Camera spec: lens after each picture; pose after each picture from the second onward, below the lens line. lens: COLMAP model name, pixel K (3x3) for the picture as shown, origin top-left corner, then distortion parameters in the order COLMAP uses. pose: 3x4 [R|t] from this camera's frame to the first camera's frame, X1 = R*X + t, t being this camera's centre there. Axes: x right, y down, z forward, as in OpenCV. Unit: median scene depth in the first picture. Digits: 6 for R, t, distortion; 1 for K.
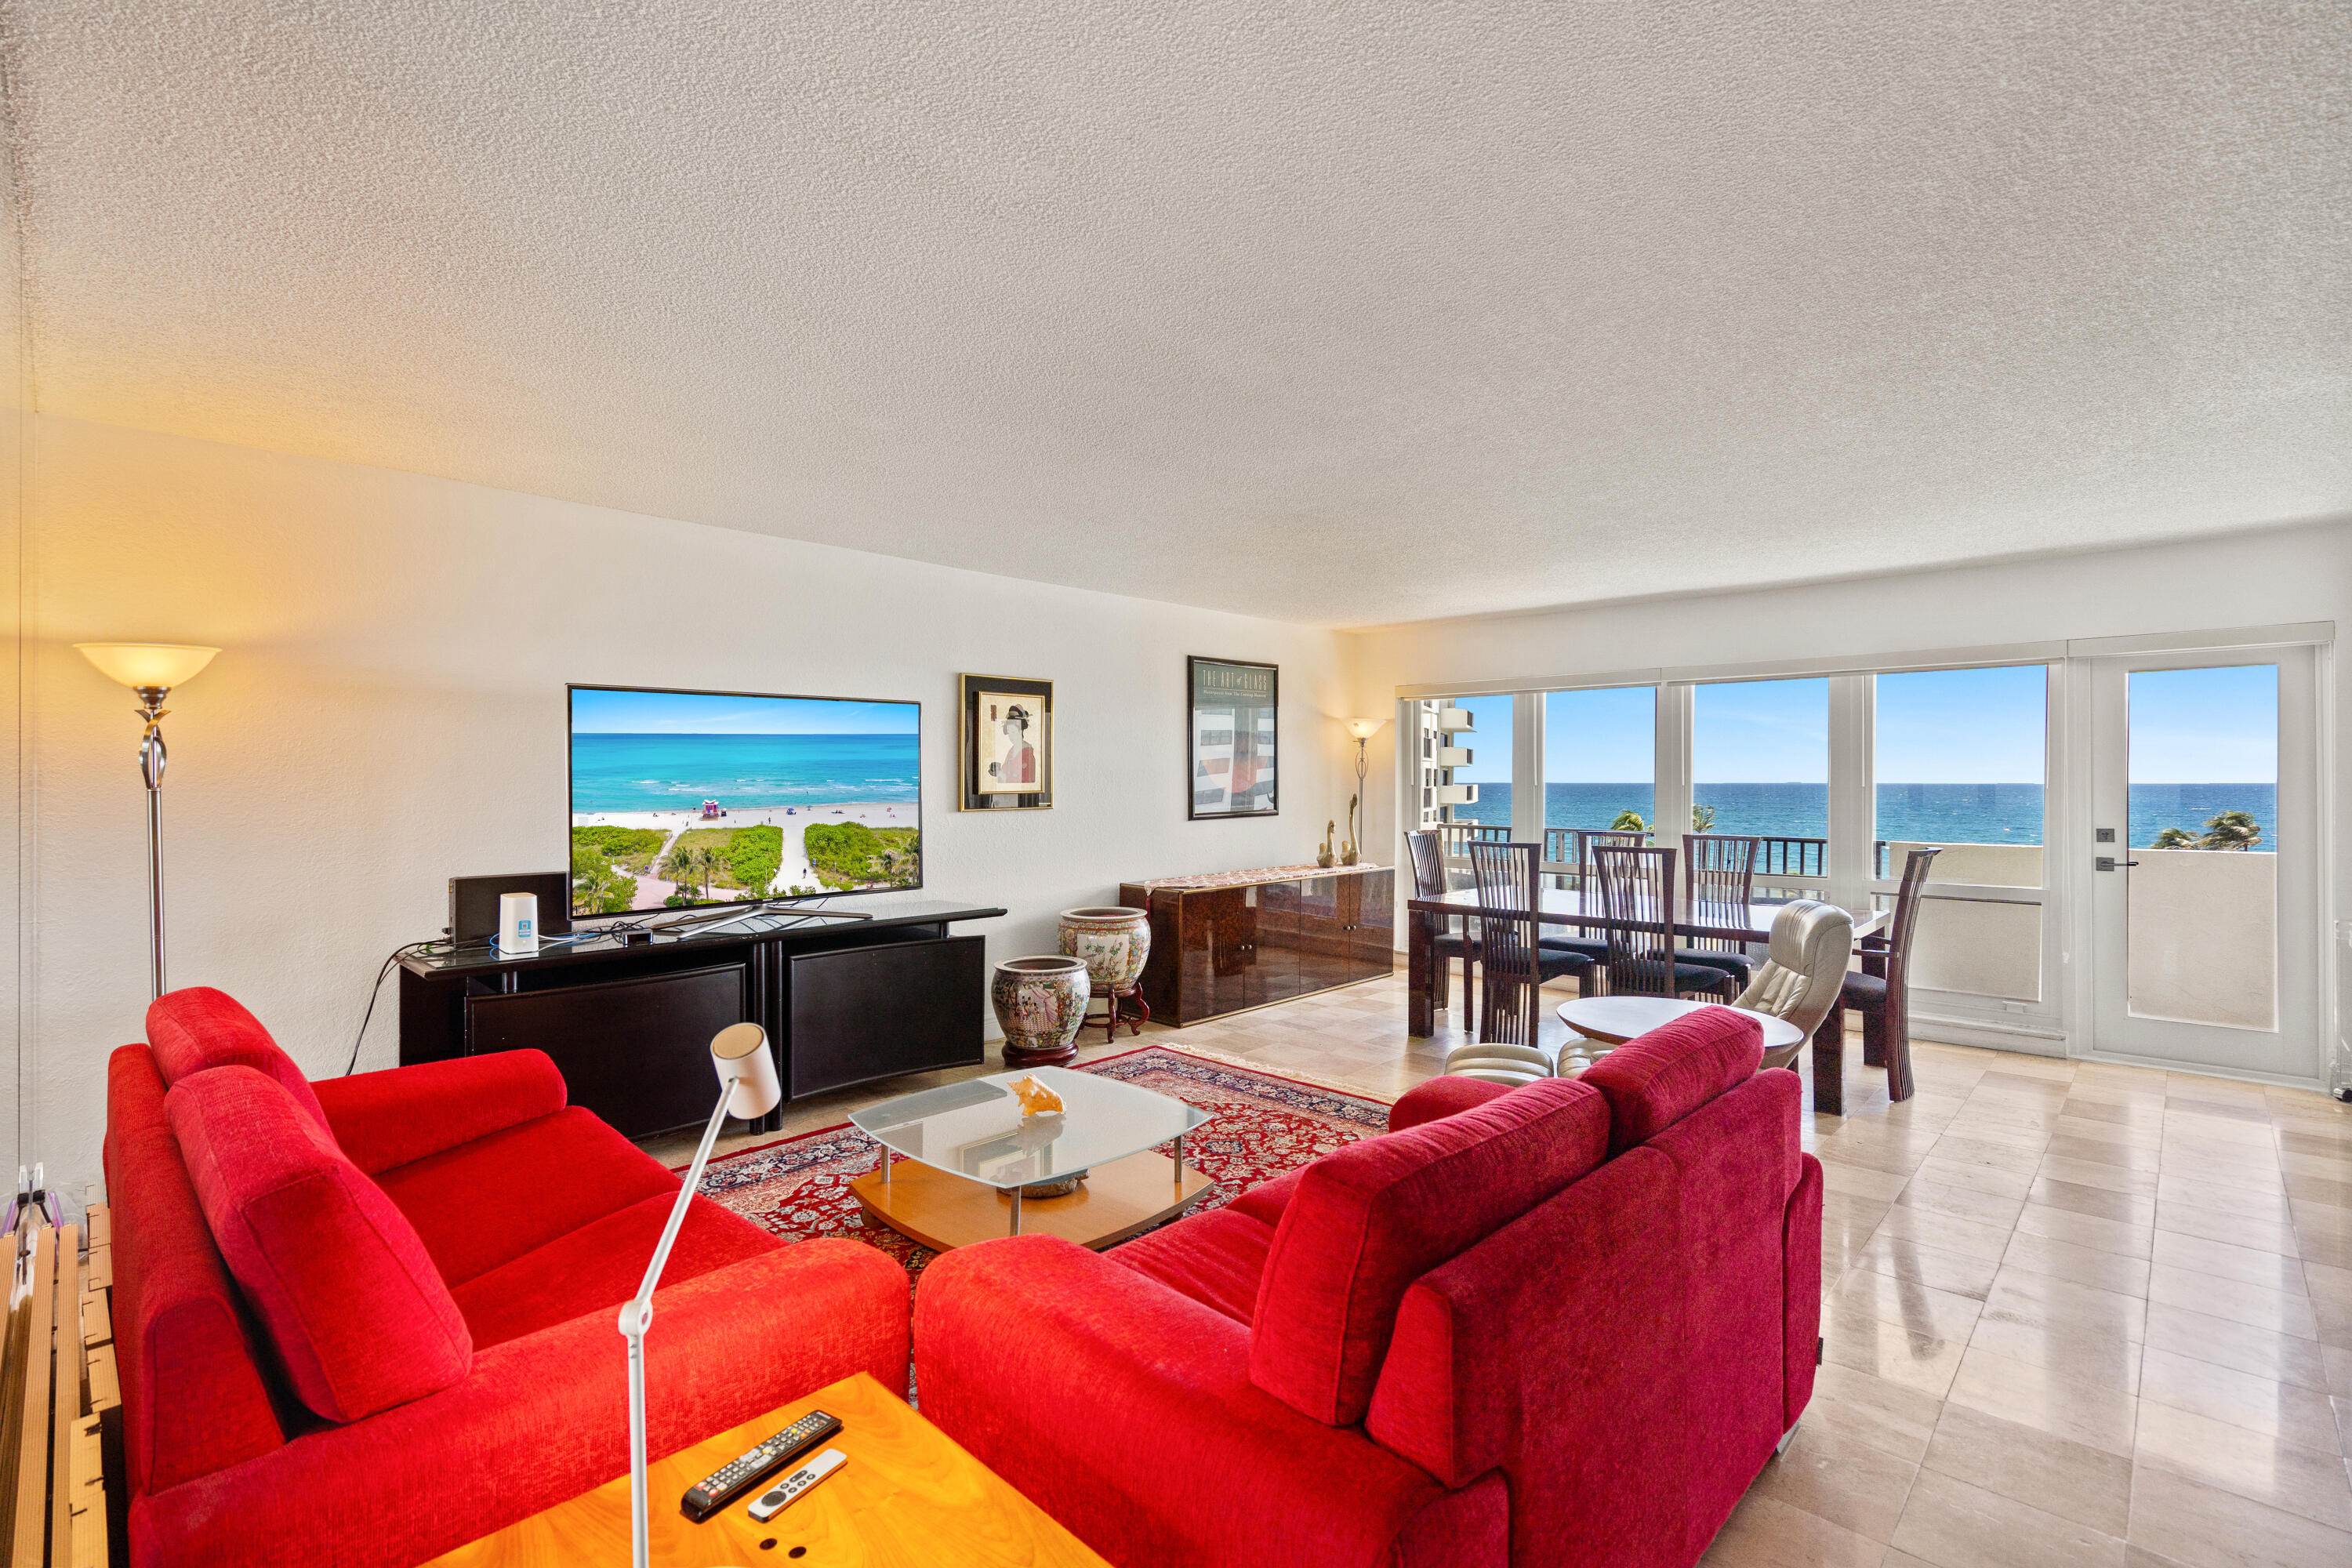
lens RADIAL K [[1075.3, 0, 1180.4], [0, 1075.3, 780.3], [0, 0, 1]] dist [-0.006912, 0.003153]
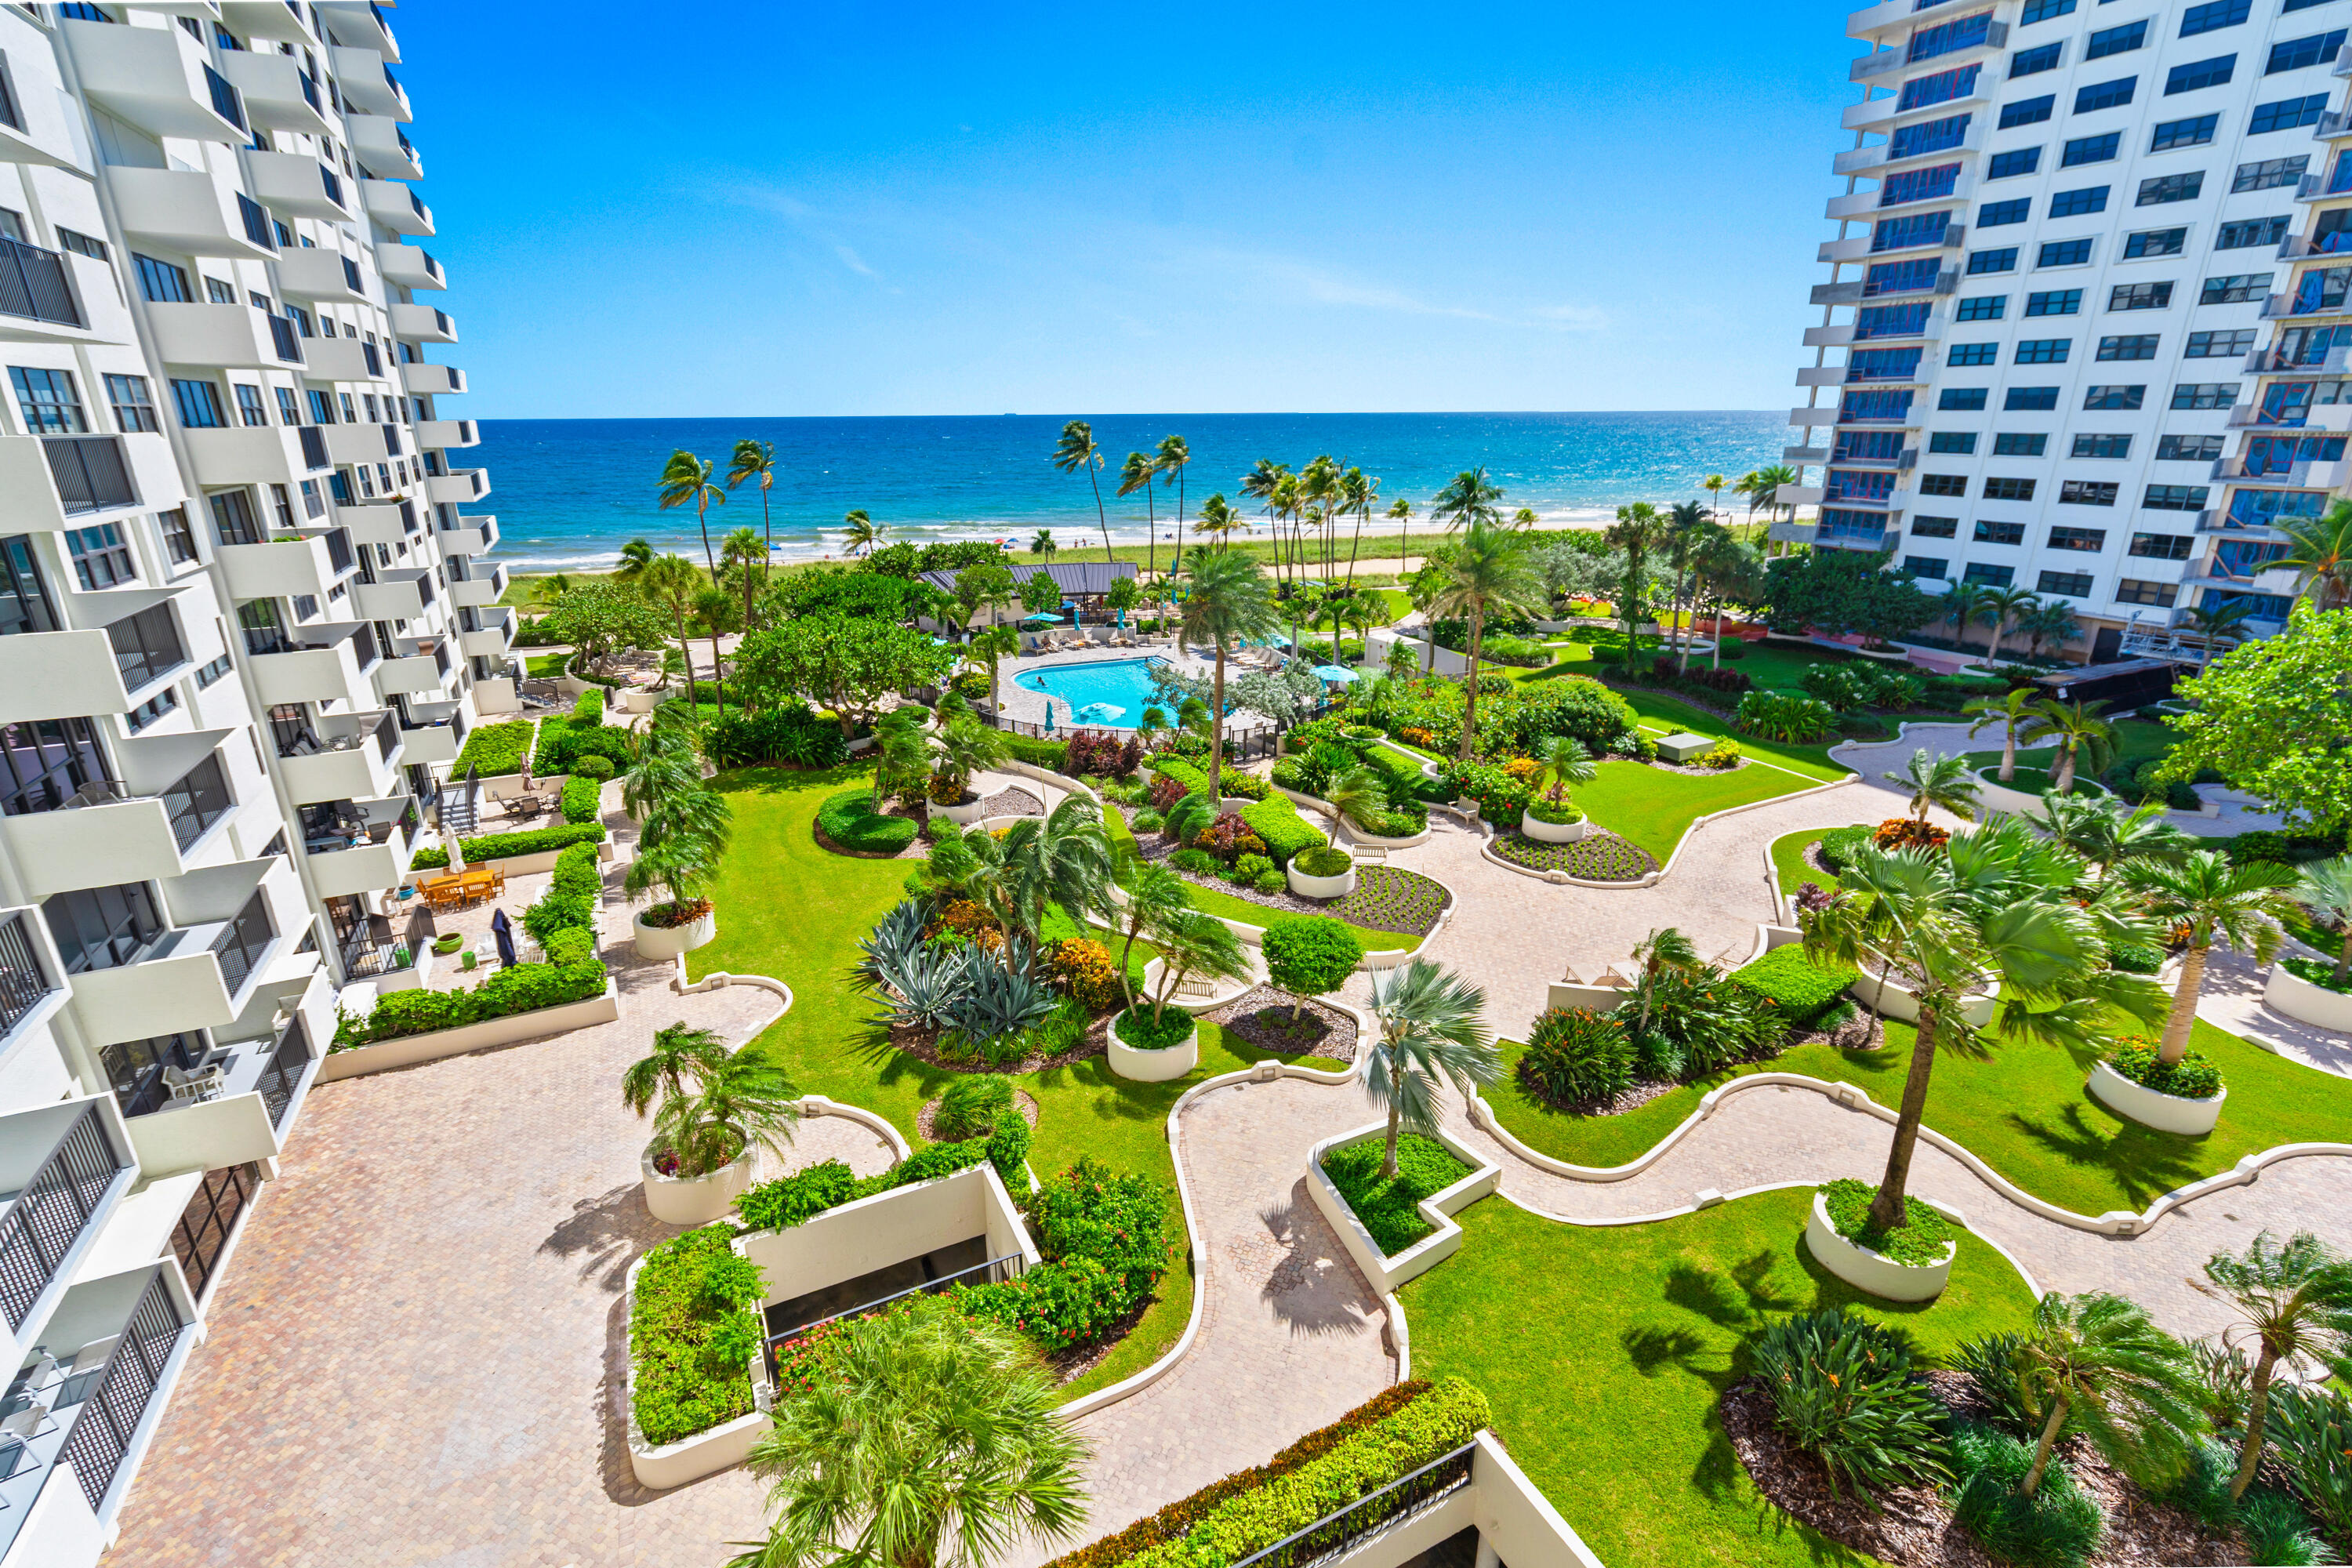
lens RADIAL K [[1075.3, 0, 1151.6], [0, 1075.3, 787.8], [0, 0, 1]] dist [-0.006912, 0.003153]
pose [[0.693045, -0.243778, 0.678425, 0.272948], [0.007285, 0.943409, 0.331552, 0.013393], [-0.720858, -0.224839, 0.655600, 0.900410]]
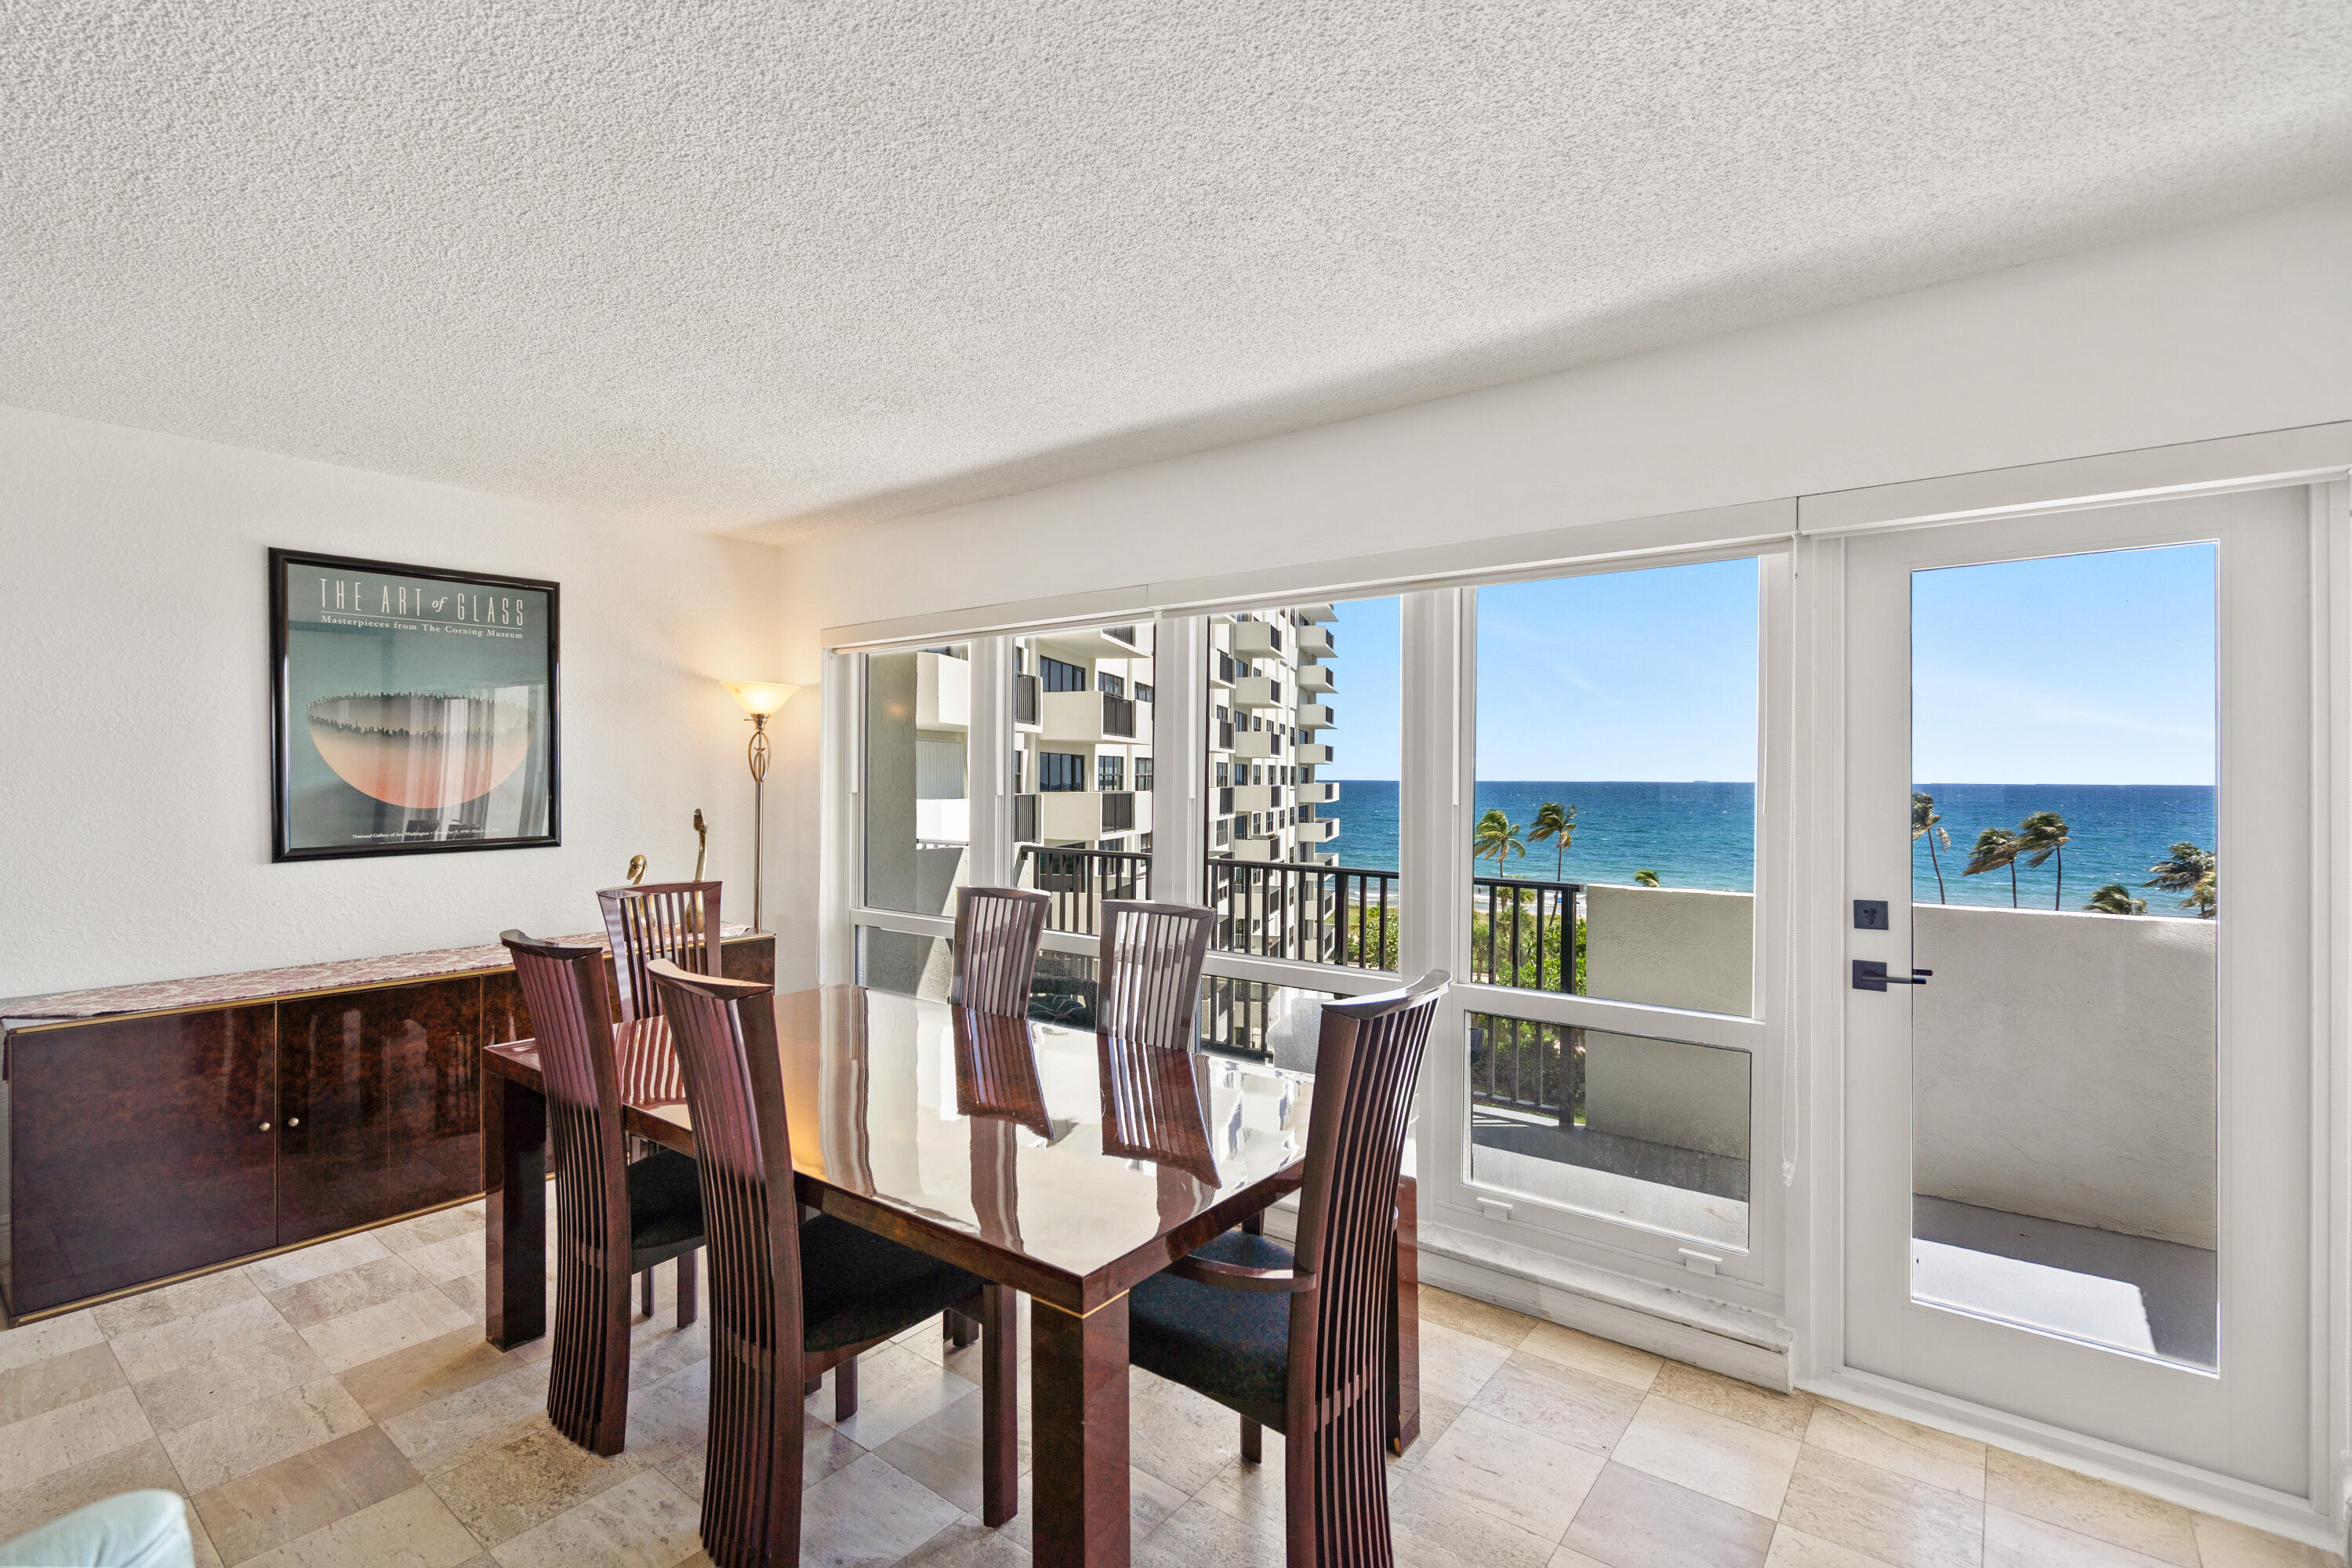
lens RADIAL K [[1075.3, 0, 1174.8], [0, 1075.3, 783.3], [0, 0, 1]] dist [-0.006912, 0.003153]
pose [[0.995245, 0.003591, 0.097337, 0.243687], [-0.004158, 0.999976, 0.005620, -0.003509], [-0.097314, -0.005998, 0.995236, 0.266825]]
